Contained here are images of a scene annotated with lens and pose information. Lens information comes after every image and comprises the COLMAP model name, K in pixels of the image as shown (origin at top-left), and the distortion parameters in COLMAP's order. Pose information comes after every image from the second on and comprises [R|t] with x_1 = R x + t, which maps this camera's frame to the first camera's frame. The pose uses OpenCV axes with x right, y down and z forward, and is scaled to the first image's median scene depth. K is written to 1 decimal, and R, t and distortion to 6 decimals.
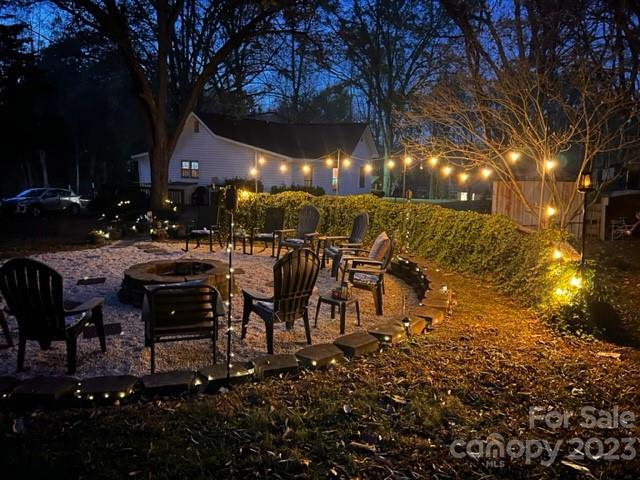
lens RADIAL K [[480.6, 0, 320.2], [0, 480.6, 238.9], [0, 0, 1]] dist [0.010345, 0.001162]
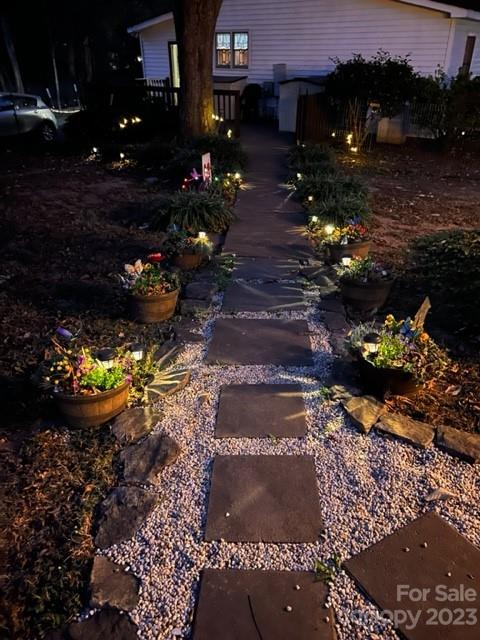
lens RADIAL K [[480.6, 0, 240.0], [0, 480.6, 320.9], [0, 0, 1]] dist [0.010345, 0.001162]
pose [[0.989529, 0.042849, -0.137825, -0.178467], [0.006507, 0.940701, 0.339175, -0.040870], [0.144185, -0.336520, 0.930572, 0.394393]]
